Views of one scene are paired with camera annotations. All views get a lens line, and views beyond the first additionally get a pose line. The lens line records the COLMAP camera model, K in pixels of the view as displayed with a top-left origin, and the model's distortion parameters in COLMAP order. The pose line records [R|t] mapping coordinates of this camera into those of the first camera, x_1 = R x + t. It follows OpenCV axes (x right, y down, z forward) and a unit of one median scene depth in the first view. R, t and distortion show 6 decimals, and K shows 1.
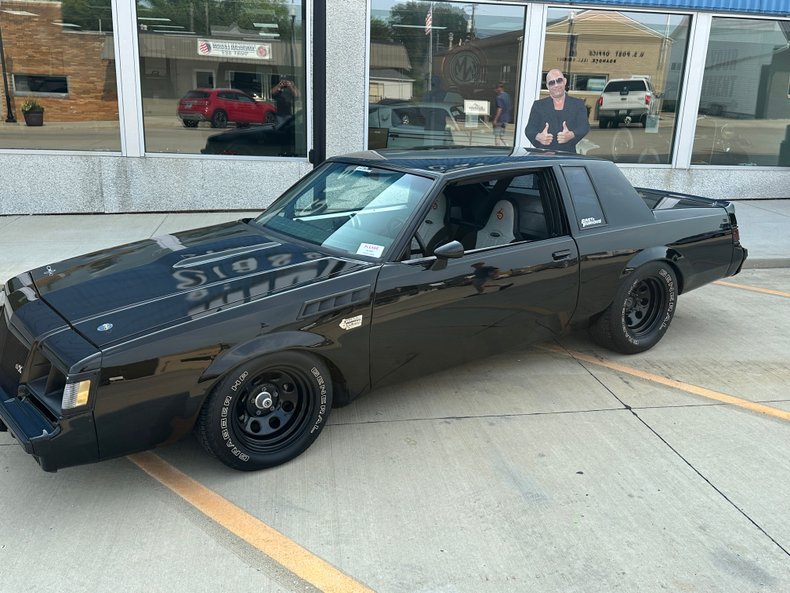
lens RADIAL K [[718.1, 0, 401.7], [0, 718.1, 299.3], [0, 0, 1]] dist [0.173313, -0.353817]
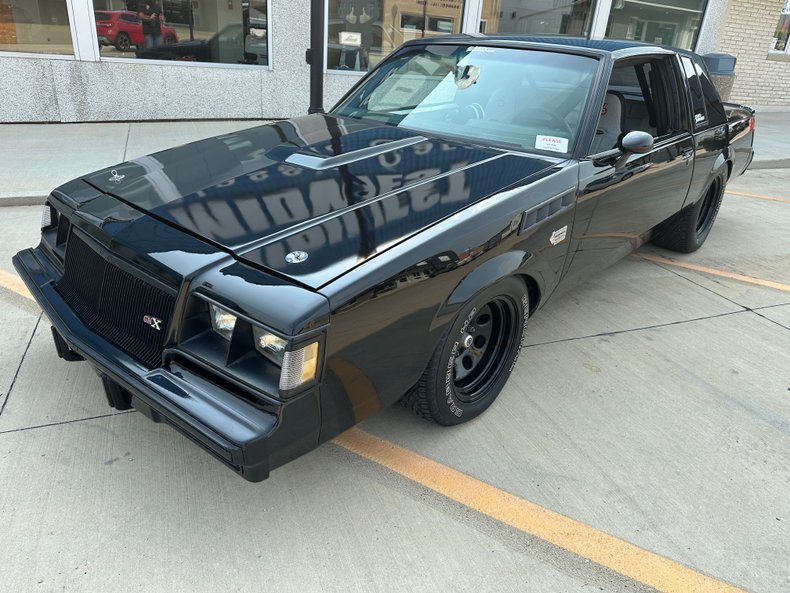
lens RADIAL K [[549.7, 0, 397.0], [0, 549.7, 298.1], [0, 0, 1]] dist [0.059620, -0.073238]
pose [[0.976283, -0.056954, 0.208873, -0.293503], [0.021567, 0.985563, 0.167930, -0.004815], [-0.215422, -0.159442, 0.963417, 0.337381]]
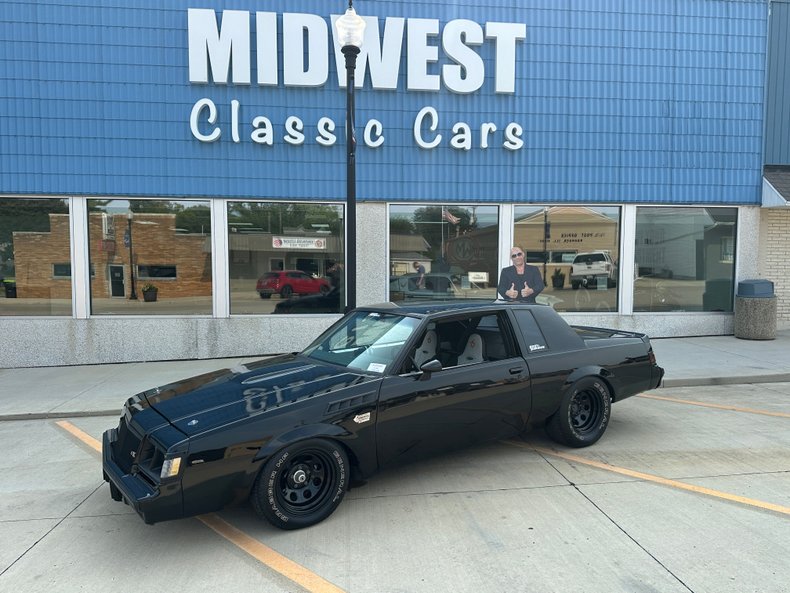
lens RADIAL K [[570.0, 0, 398.9], [0, 570.0, 297.8], [0, 0, 1]] dist [0.131788, -0.239006]
pose [[0.998416, -0.030986, -0.046959, 0.048694], [0.019621, 0.974035, -0.225546, 0.044803], [0.052729, 0.224268, 0.973100, -0.116044]]
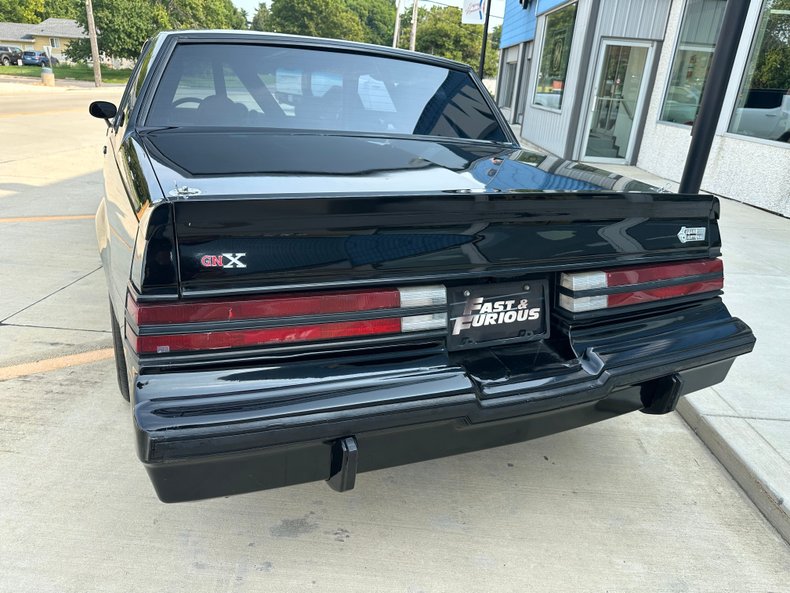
lens RADIAL K [[554.6, 0, 392.5], [0, 554.6, 299.3], [0, 0, 1]] dist [0.047190, -0.069530]
pose [[-0.174917, 0.323848, -0.929799, 0.747341], [-0.342241, 0.865472, 0.365827, -0.241259], [0.923187, 0.382205, -0.040551, 1.308244]]
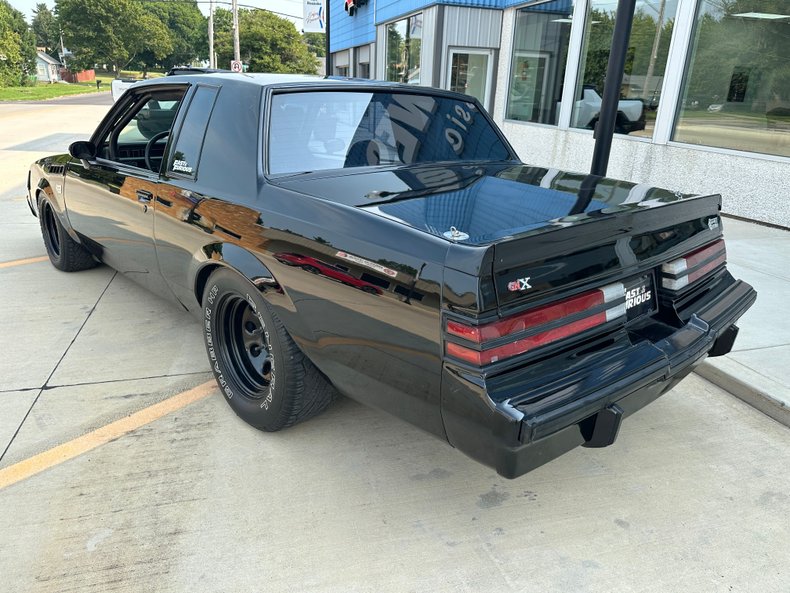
lens RADIAL K [[557.6, 0, 391.7], [0, 557.6, 293.1], [0, 0, 1]] dist [-0.001392, -0.002000]
pose [[0.130784, 0.317228, -0.939288, 0.813405], [-0.306714, 0.913893, 0.265945, -0.198935], [0.942774, 0.253311, 0.216820, 1.092375]]
